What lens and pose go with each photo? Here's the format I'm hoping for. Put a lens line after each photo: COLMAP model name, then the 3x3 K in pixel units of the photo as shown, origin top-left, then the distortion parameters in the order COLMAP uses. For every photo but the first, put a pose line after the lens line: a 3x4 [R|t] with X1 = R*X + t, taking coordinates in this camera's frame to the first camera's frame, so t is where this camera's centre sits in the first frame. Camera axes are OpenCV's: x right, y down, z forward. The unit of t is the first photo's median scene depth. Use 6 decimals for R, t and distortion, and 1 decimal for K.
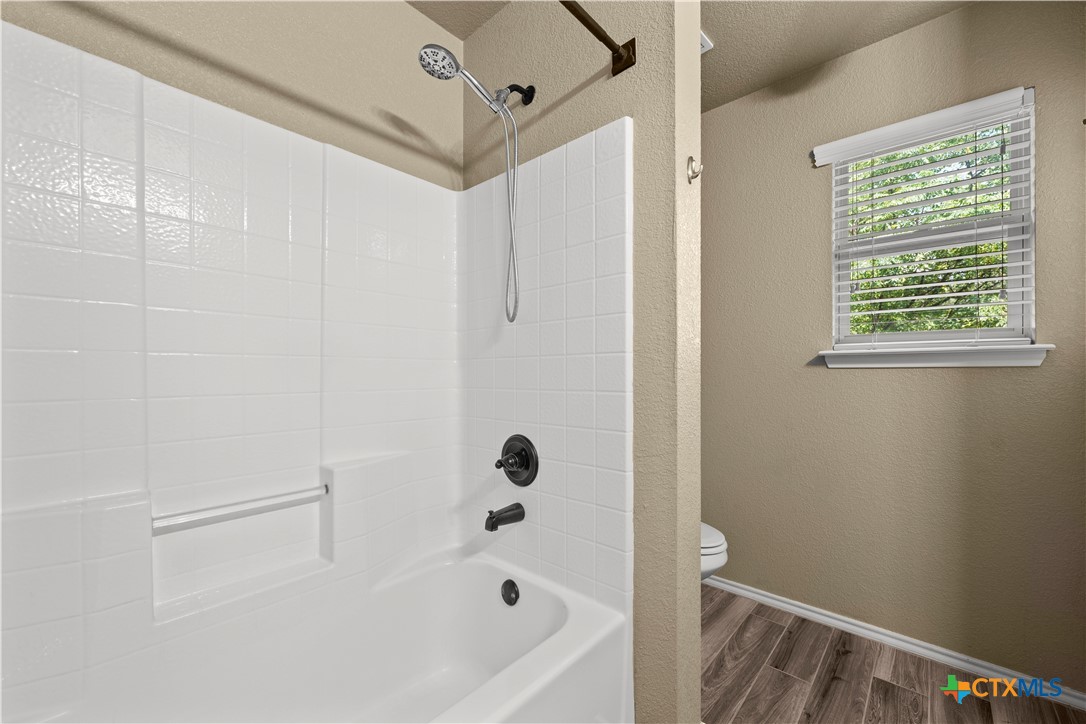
lens RADIAL K [[427.7, 0, 547.2], [0, 427.7, 370.6], [0, 0, 1]] dist [0.001748, -0.001324]
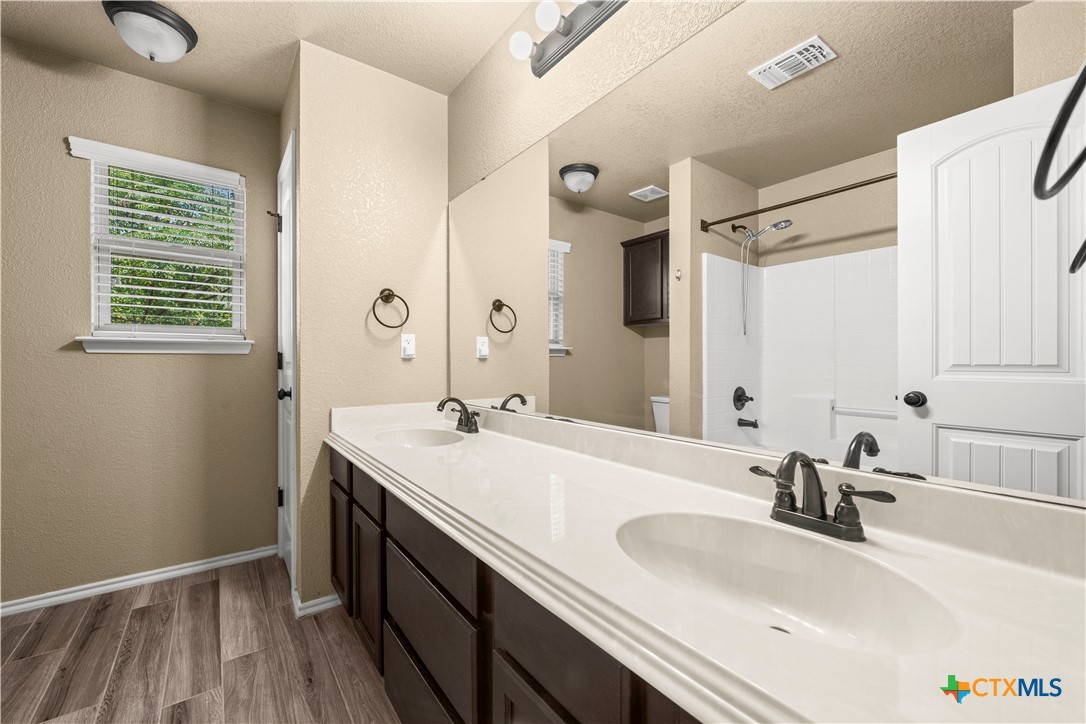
lens RADIAL K [[432.7, 0, 547.4], [0, 432.7, 362.7], [0, 0, 1]] dist [-0.001796, -0.000034]
pose [[0.176825, -0.005179, 0.984229, -0.195491], [-0.005617, 0.999965, 0.006270, 0.004791], [-0.984226, -0.006637, 0.176790, -0.315752]]
